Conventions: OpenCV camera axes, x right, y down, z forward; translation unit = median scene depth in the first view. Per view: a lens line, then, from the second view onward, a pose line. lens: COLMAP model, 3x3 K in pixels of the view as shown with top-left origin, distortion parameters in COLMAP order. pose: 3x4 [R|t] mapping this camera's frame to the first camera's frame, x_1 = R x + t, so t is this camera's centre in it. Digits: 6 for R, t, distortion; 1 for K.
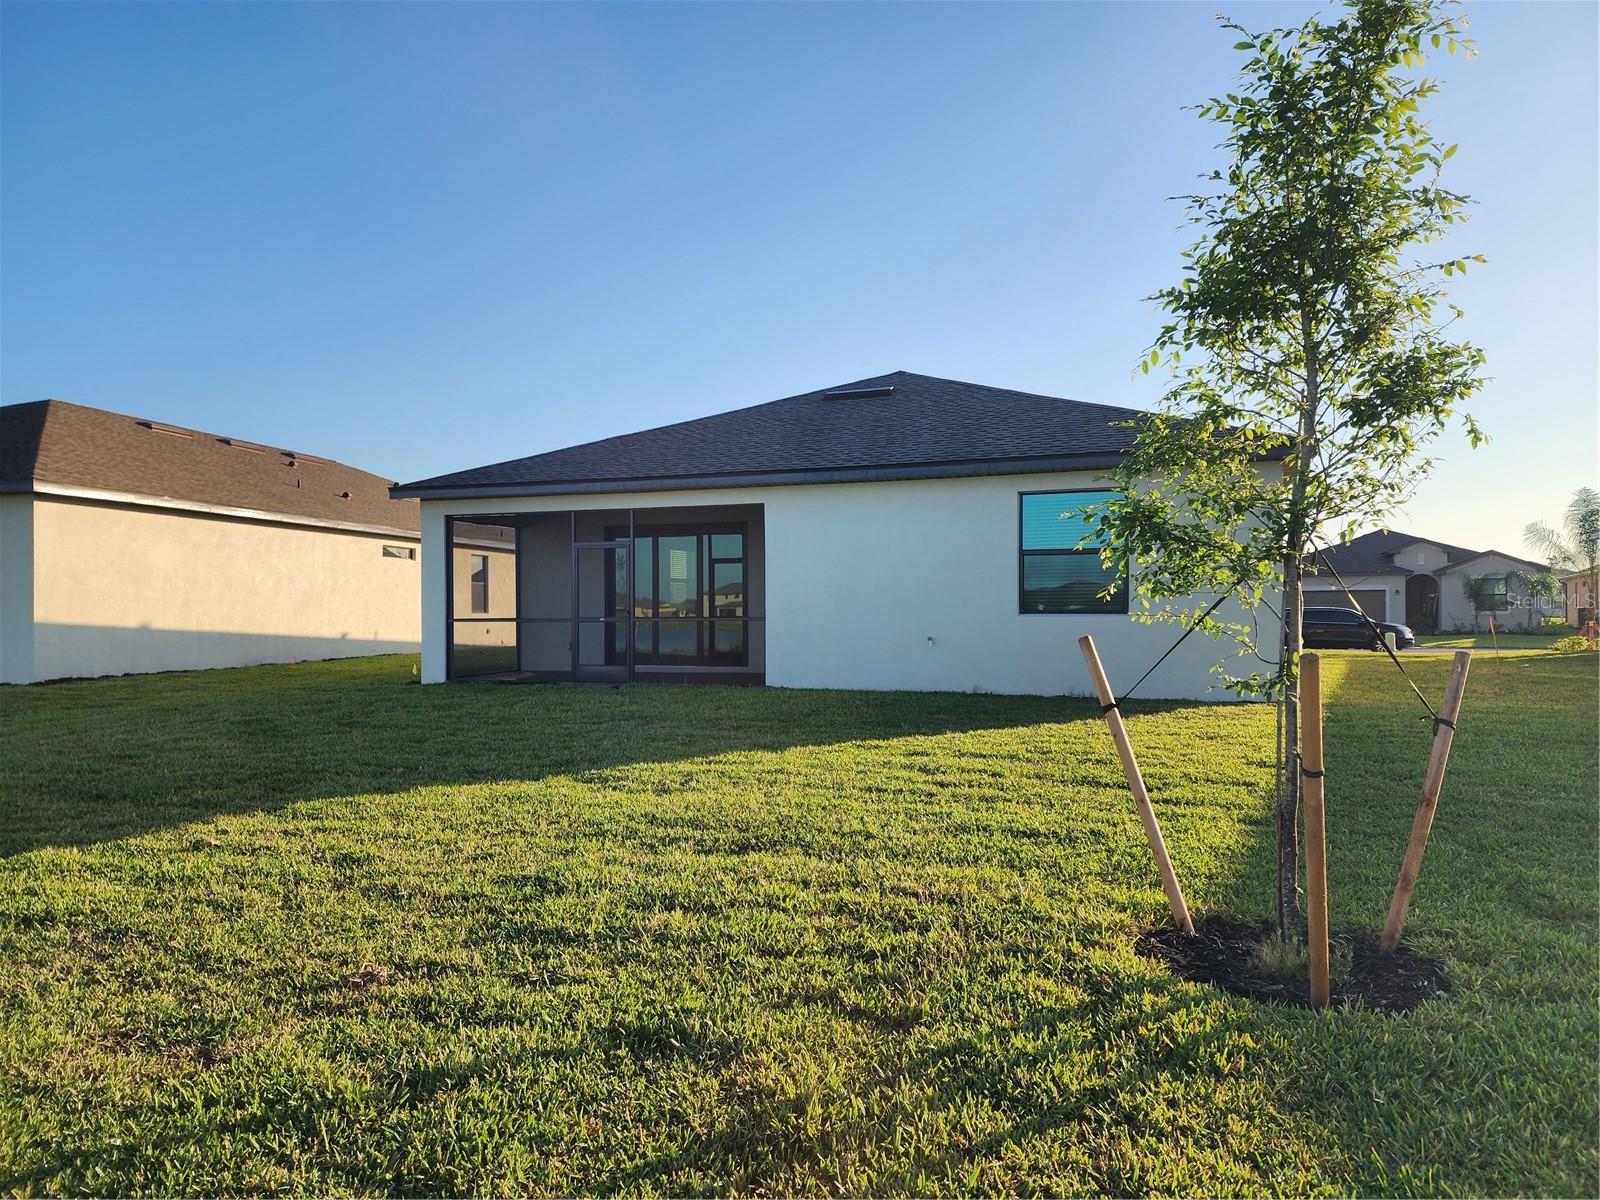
lens RADIAL K [[1078.8, 0, 813.9], [0, 1078.8, 600.0], [0, 0, 1]] dist [0.119360, -0.092406]
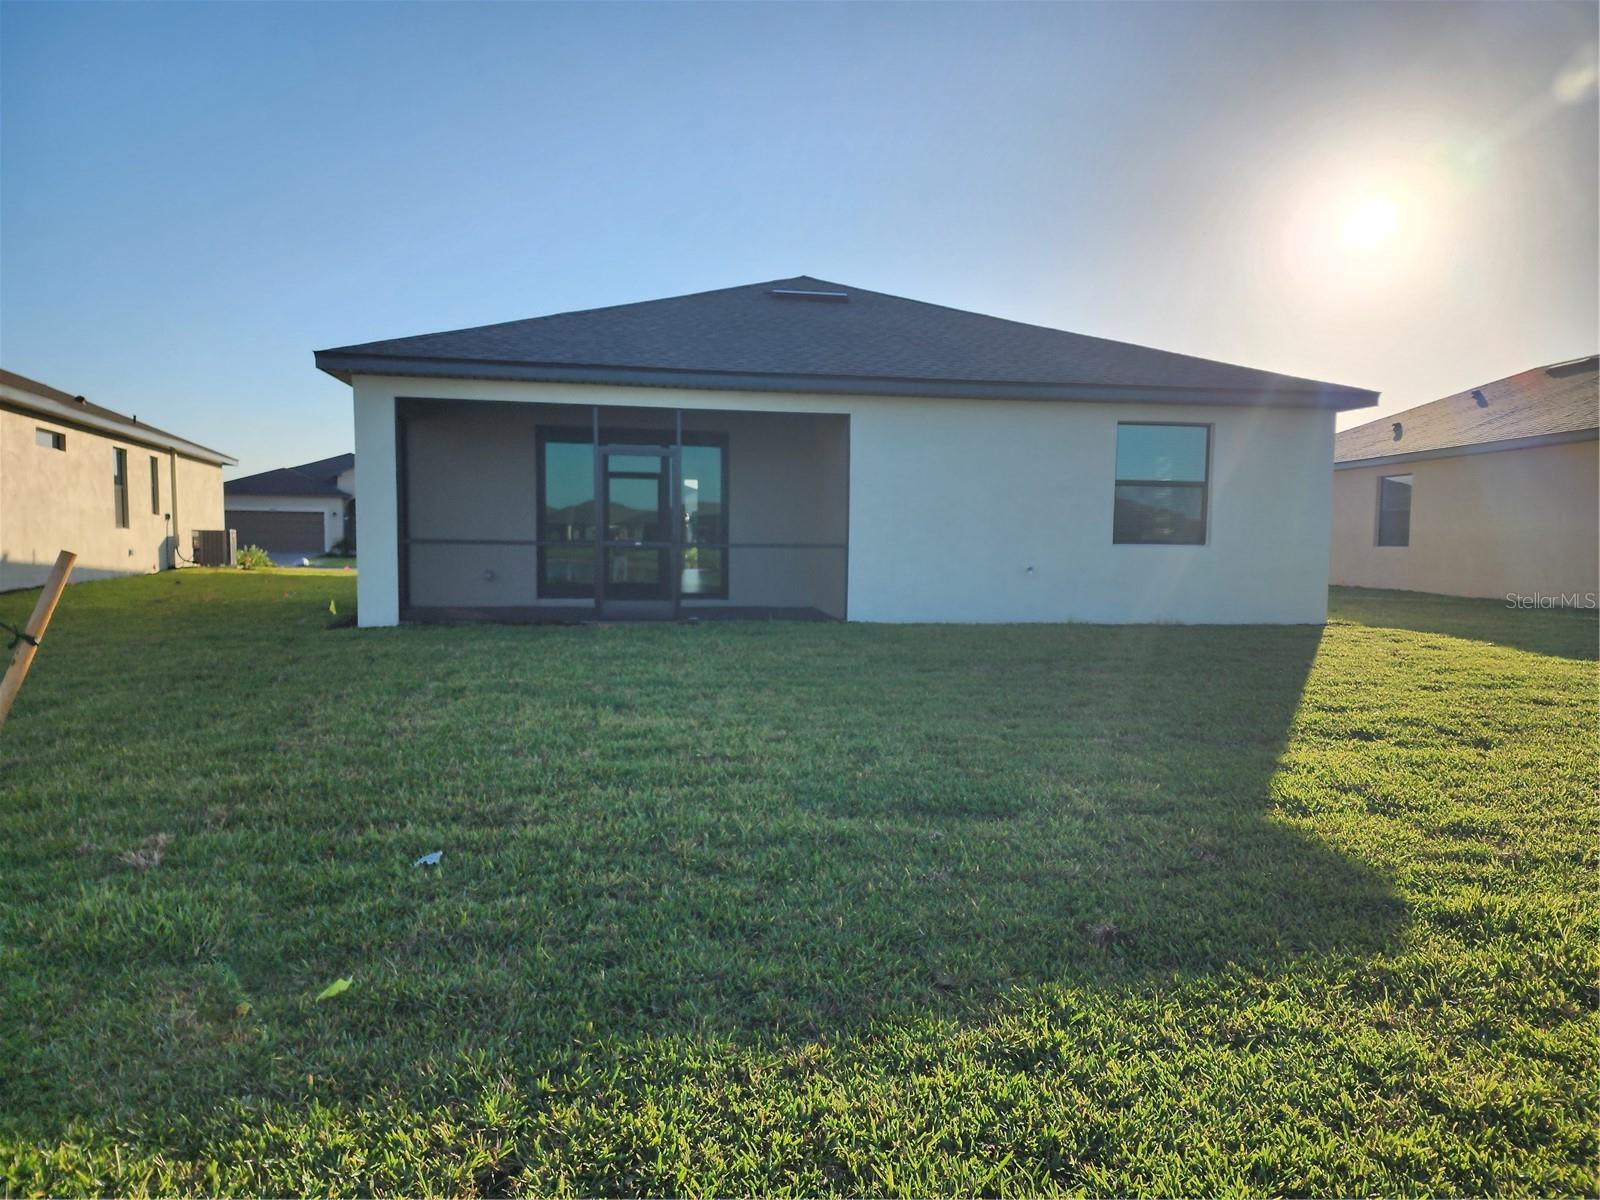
lens RADIAL K [[1078.8, 0, 813.9], [0, 1078.8, 600.0], [0, 0, 1]] dist [0.119360, -0.092406]
pose [[0.879650, -0.012328, 0.475462, -0.471730], [-0.021342, 0.997634, 0.065354, 0.004141], [-0.475142, -0.067636, 0.877306, 0.223587]]
